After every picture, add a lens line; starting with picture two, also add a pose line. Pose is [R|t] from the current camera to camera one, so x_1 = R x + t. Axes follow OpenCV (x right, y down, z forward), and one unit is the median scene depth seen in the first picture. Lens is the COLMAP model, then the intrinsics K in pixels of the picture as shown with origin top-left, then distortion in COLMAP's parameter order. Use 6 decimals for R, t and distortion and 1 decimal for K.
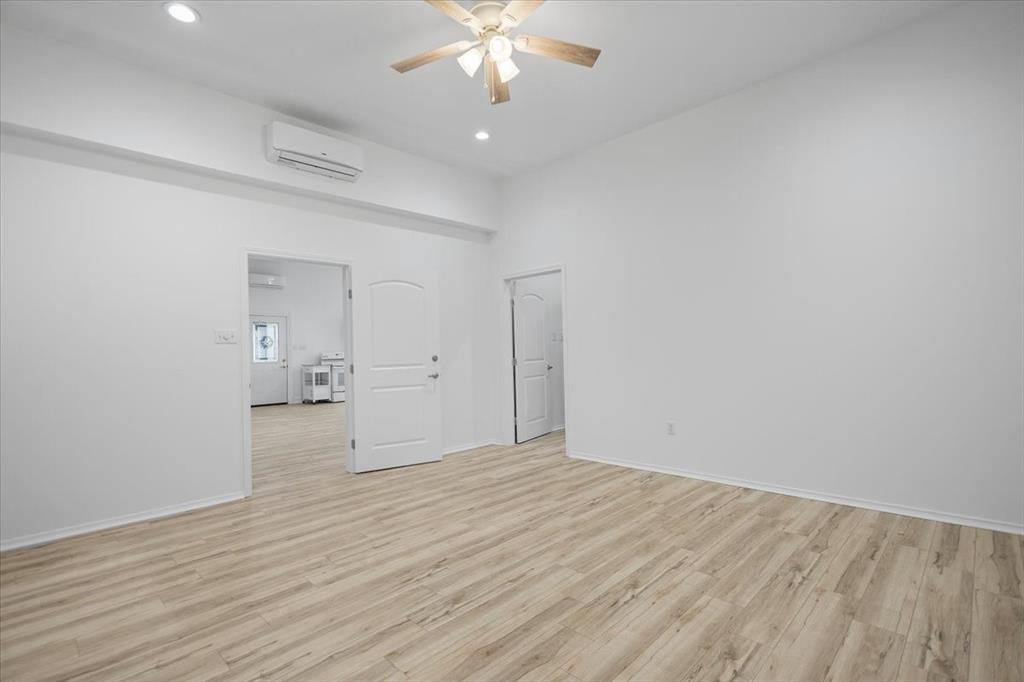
lens RADIAL K [[473.7, 0, 503.1], [0, 473.7, 344.7], [0, 0, 1]] dist [0.009586, -0.004374]
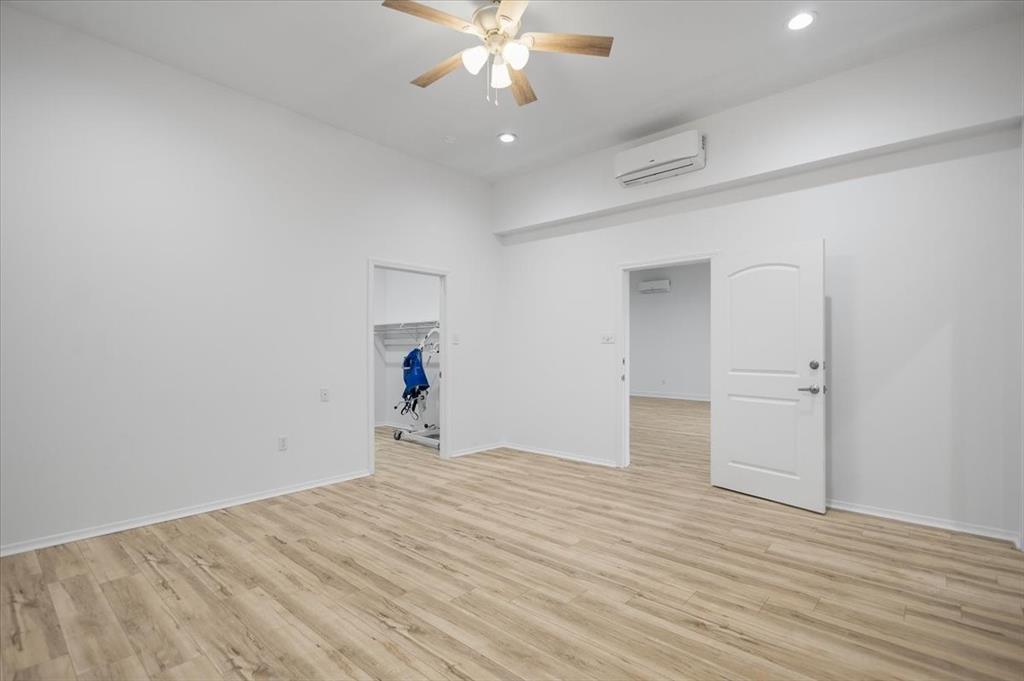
lens RADIAL K [[473.7, 0, 520.8], [0, 473.7, 352.5], [0, 0, 1]] dist [0.009586, -0.004374]
pose [[0.076661, 0.028590, -0.996647, 0.771946], [0.006698, 0.999551, 0.029189, -0.019758], [0.997035, -0.008913, 0.076435, 0.761092]]
